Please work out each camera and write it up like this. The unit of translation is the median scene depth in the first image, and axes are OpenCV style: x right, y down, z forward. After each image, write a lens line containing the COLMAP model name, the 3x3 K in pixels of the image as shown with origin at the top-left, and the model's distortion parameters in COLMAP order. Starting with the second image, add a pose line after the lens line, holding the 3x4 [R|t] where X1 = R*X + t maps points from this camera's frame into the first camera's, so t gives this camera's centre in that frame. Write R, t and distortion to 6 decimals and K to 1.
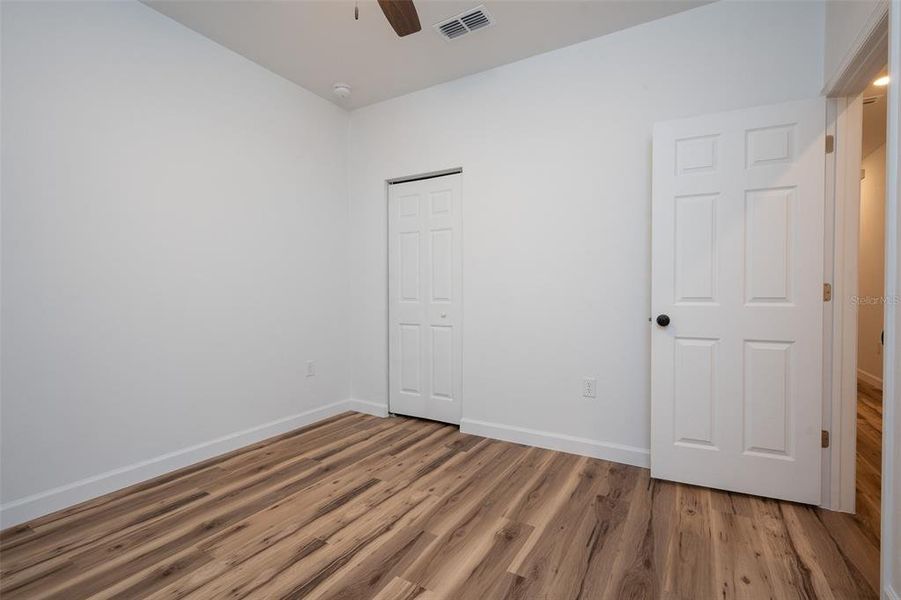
lens RADIAL K [[437.1, 0, 448.2], [0, 437.1, 297.0], [0, 0, 1]] dist [0.001955, -0.000188]
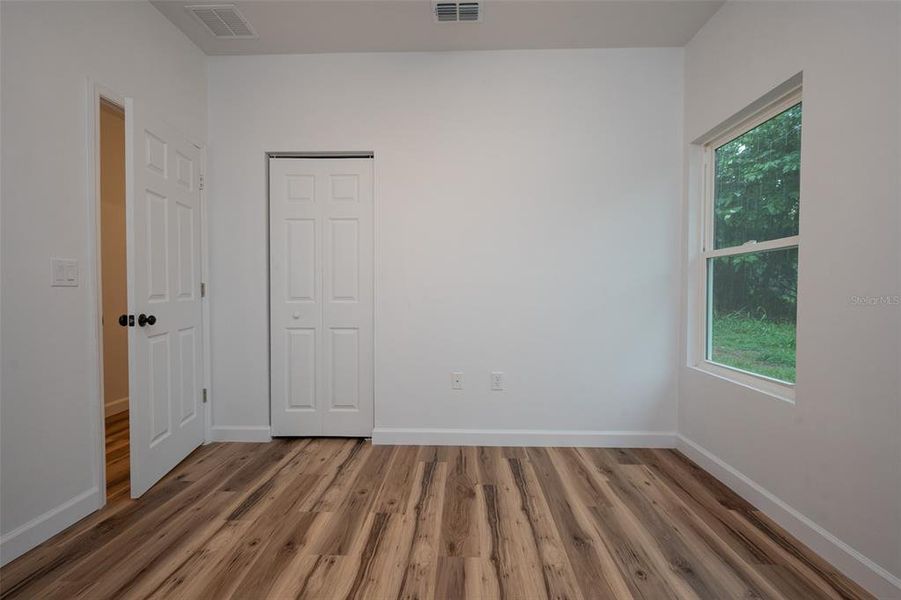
lens RADIAL K [[418.6, 0, 450.5], [0, 418.6, 300.0], [0, 0, 1]] dist [-0.001935, -0.000182]
pose [[0.865725, -0.006416, 0.500479, -0.370768], [0.001433, 0.999946, 0.010340, 0.000913], [-0.500518, -0.008234, 0.865687, 0.236822]]
